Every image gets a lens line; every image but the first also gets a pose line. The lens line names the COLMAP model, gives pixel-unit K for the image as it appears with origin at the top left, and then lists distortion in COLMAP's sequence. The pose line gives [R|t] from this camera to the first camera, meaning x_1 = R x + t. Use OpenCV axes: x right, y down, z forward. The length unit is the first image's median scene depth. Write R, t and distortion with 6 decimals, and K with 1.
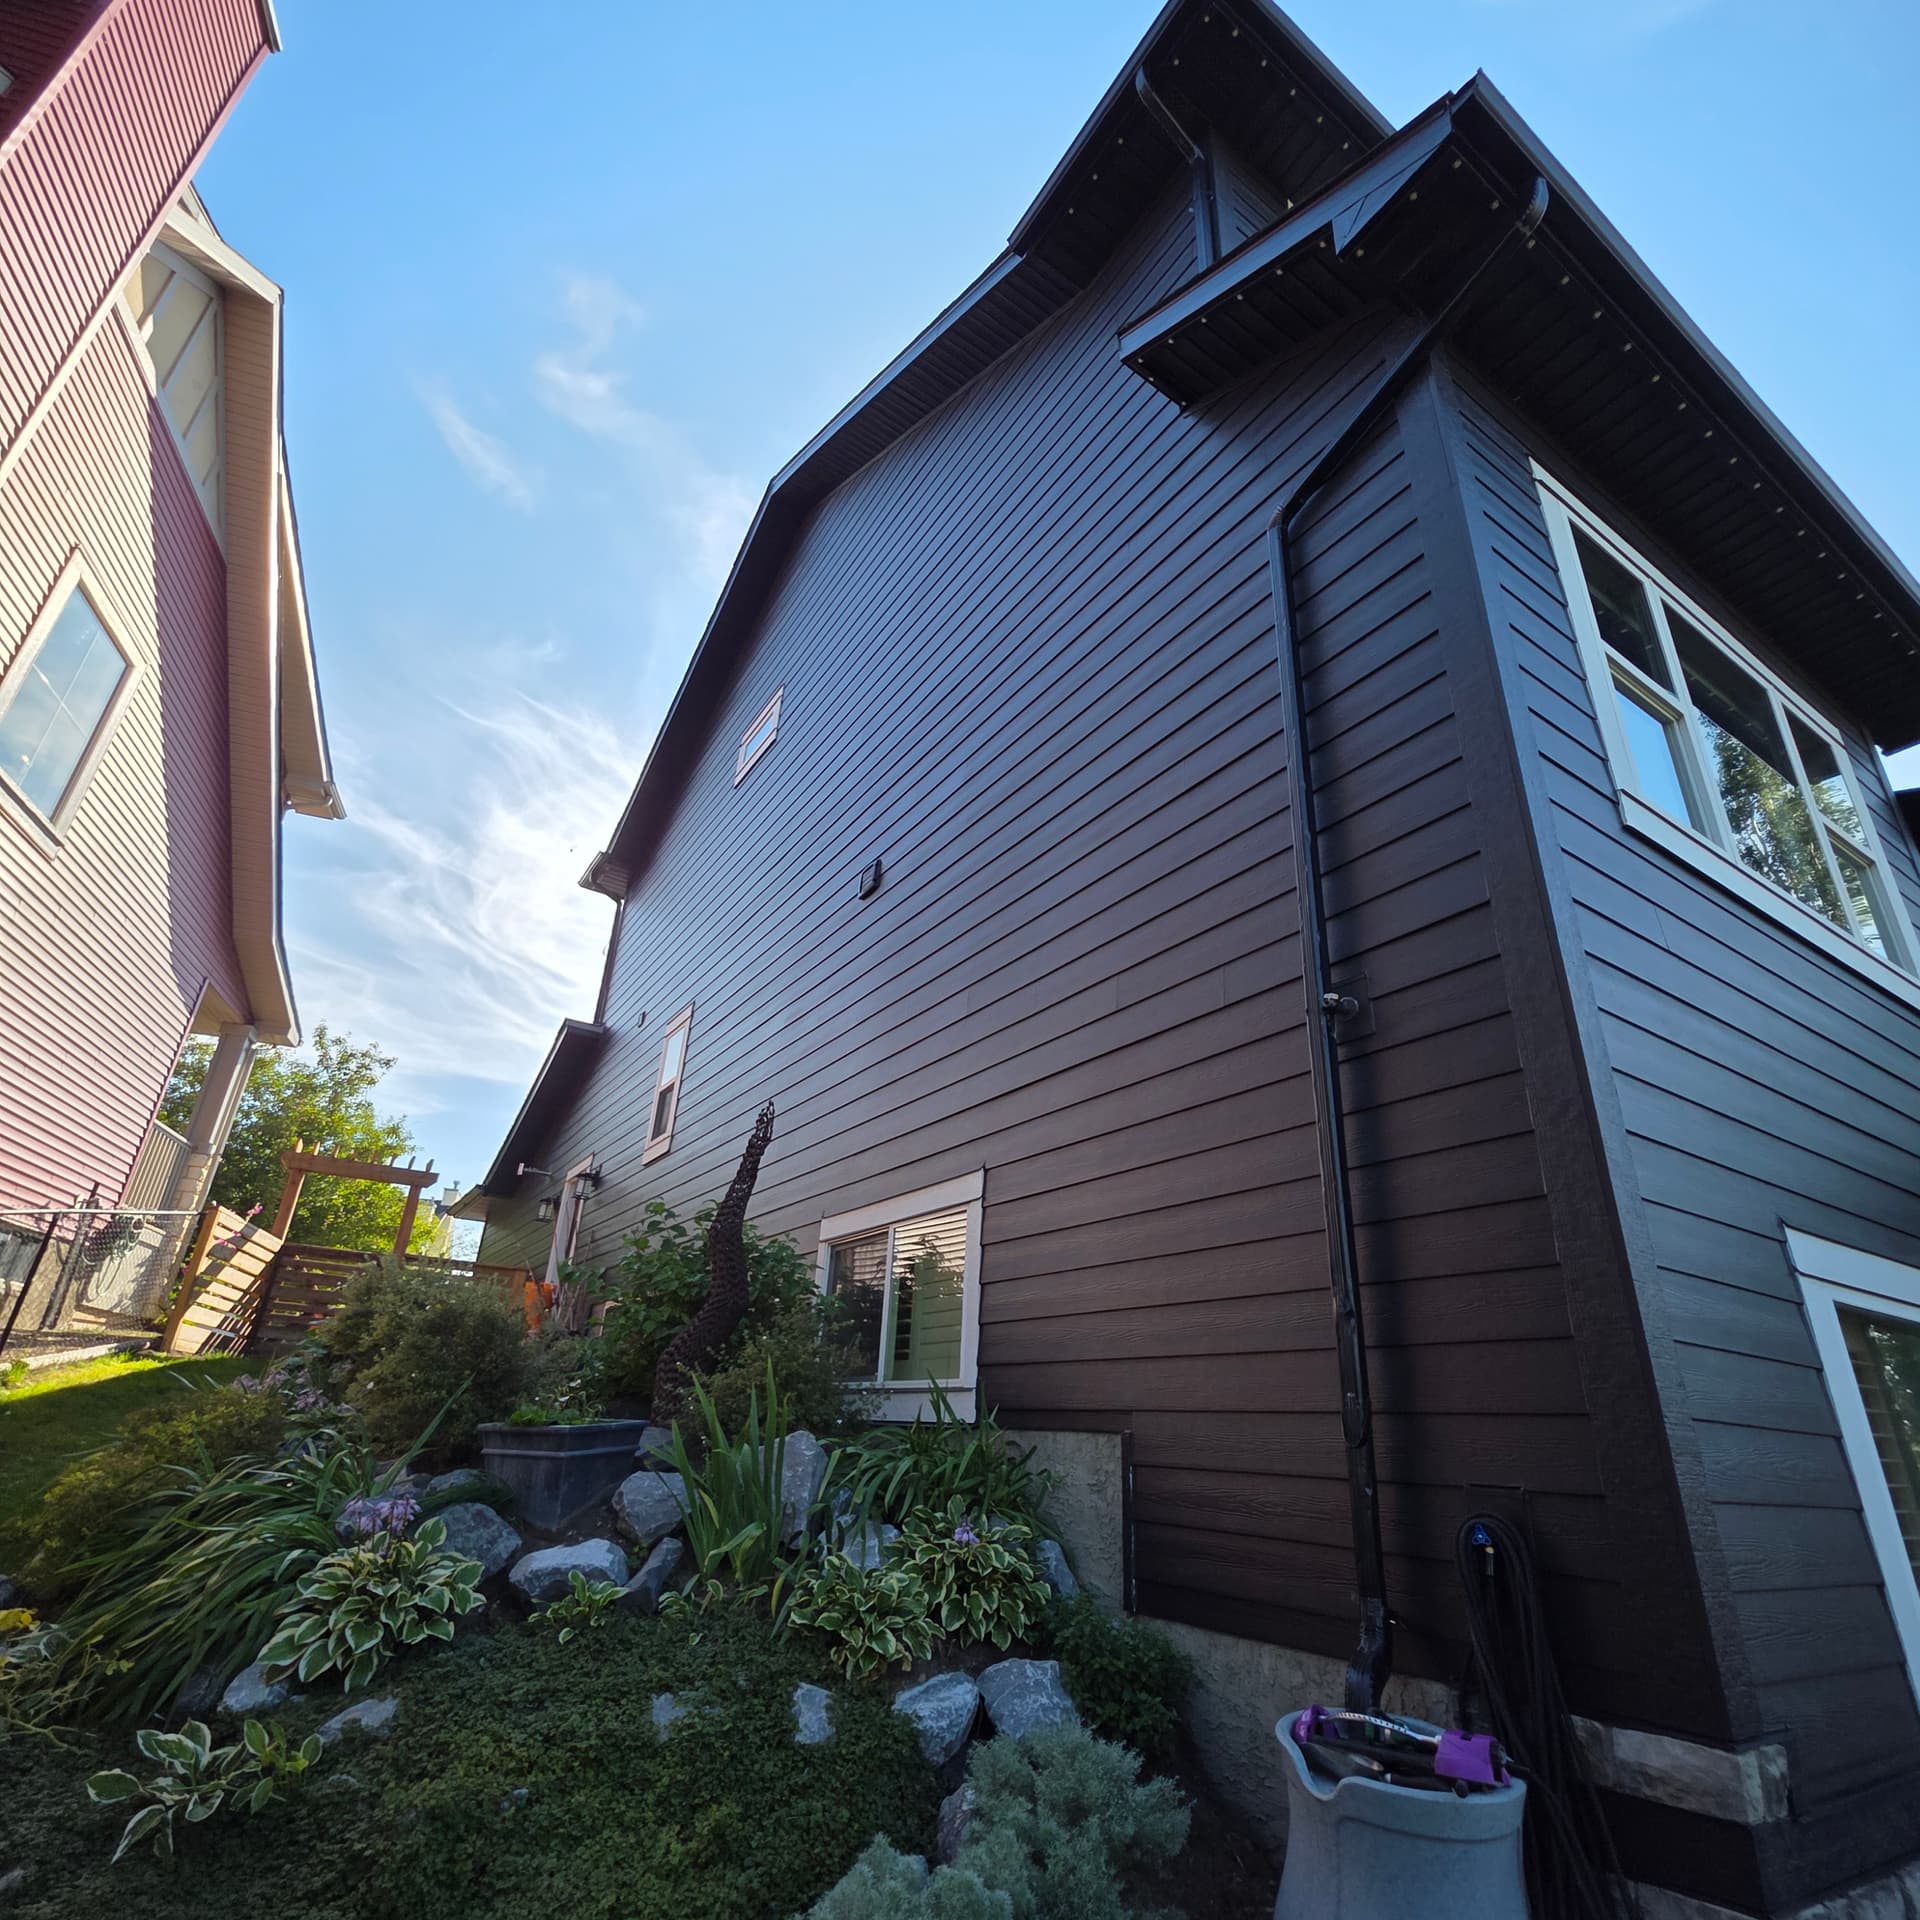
lens RADIAL K [[1025.6, 0, 960.0], [0, 1025.6, 960.0], [0, 0, 1]] dist [0.003121, -0.003267]
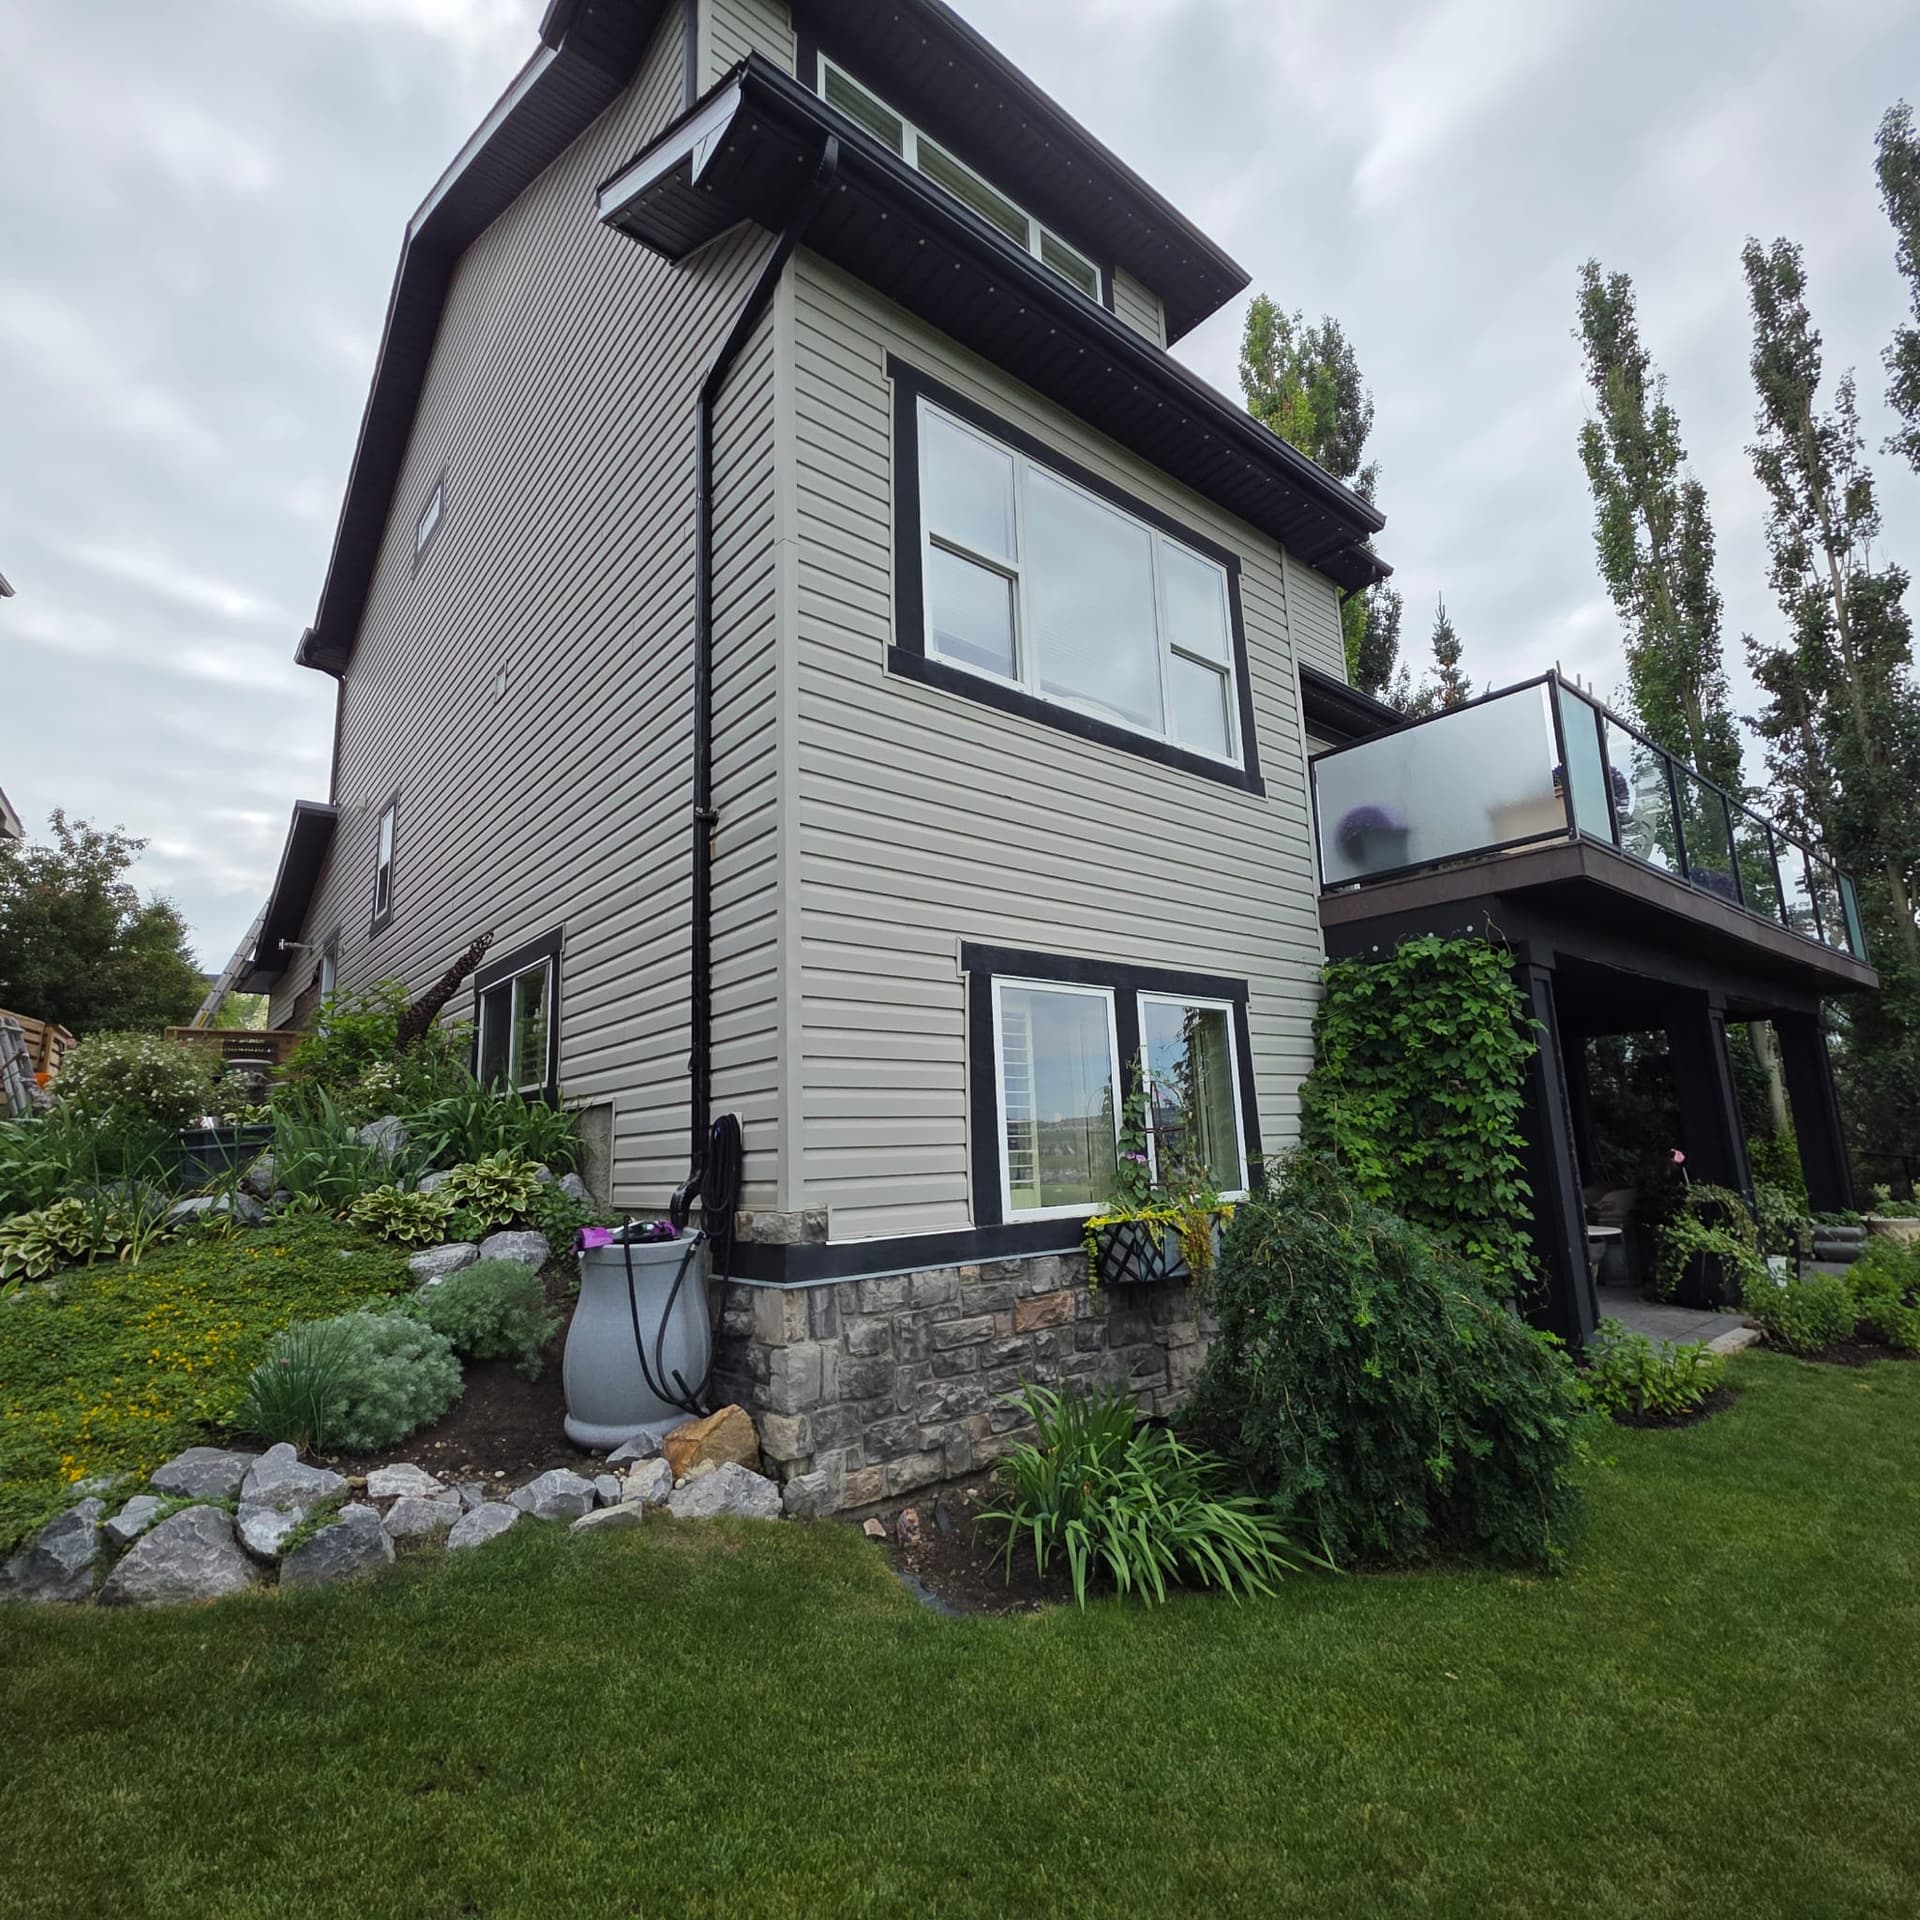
lens RADIAL K [[1016.0, 0, 957.1], [0, 1016.0, 961.1], [0, 0, 1]] dist [0.006578, -0.006459]
pose [[0.989565, -0.059013, 0.131448, 0.482060], [0.024585, 0.968056, 0.249524, -0.094049], [-0.141975, -0.243689, 0.959405, -0.443599]]
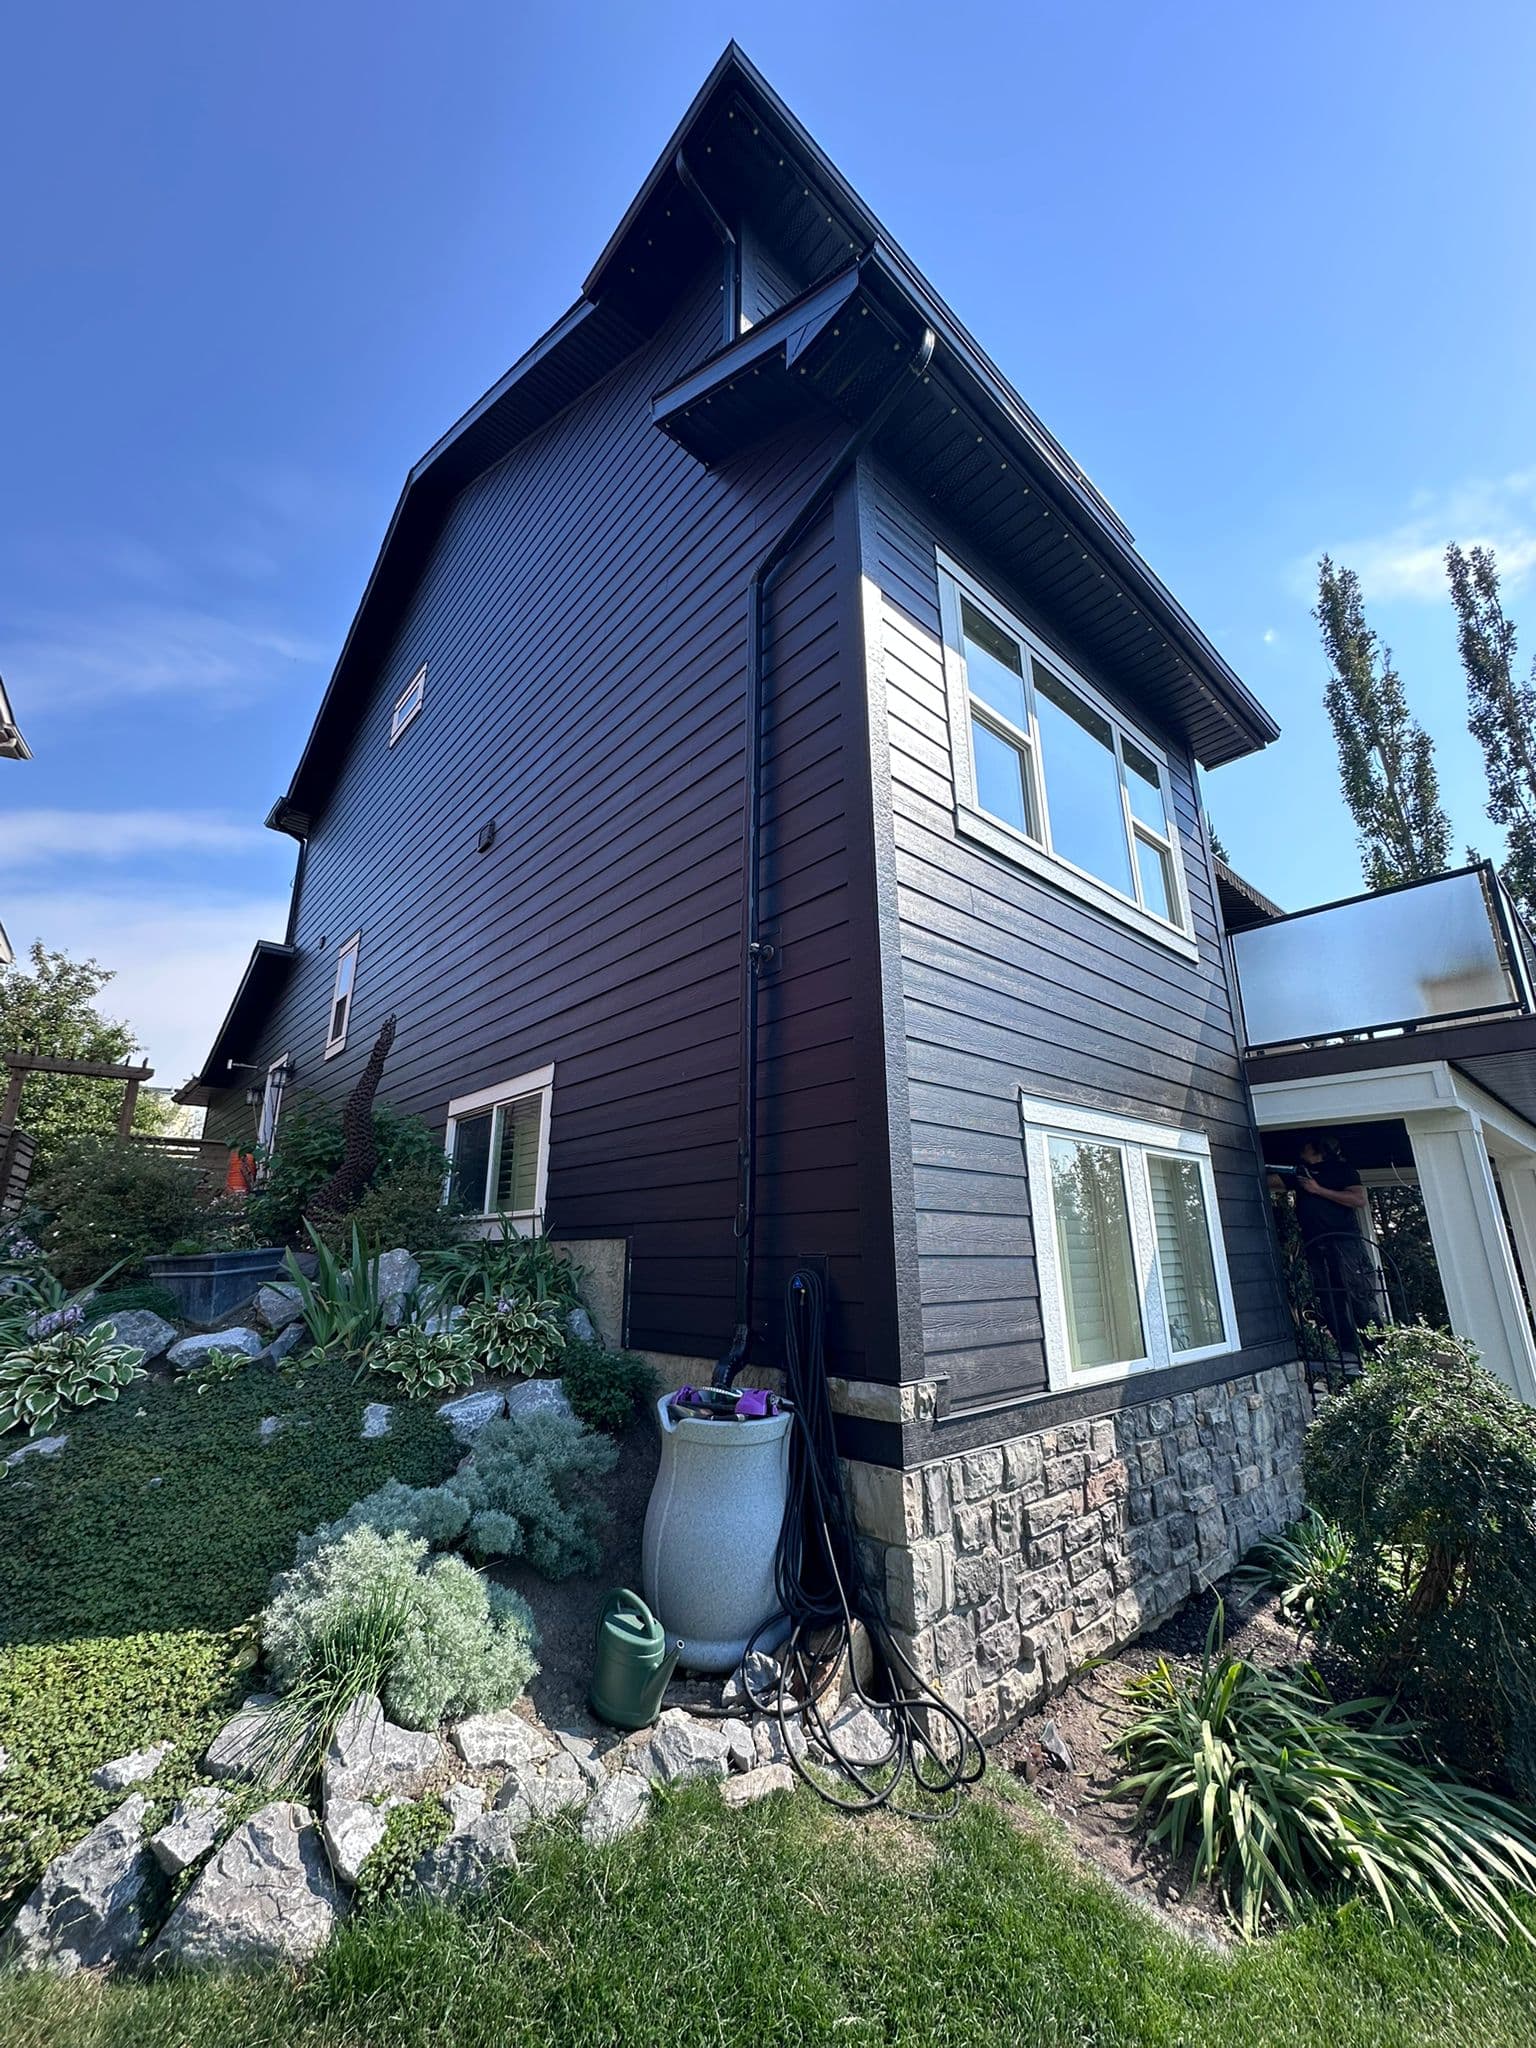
lens RADIAL K [[817.2, 0, 767.8], [0, 817.2, 1017.3], [0, 0, 1]] dist [-0.001548, -0.000067]
pose [[0.987087, -0.009575, 0.159896, 0.177845], [-0.015439, 0.987878, 0.154463, -0.039585], [-0.159437, -0.154937, 0.974974, -0.134989]]
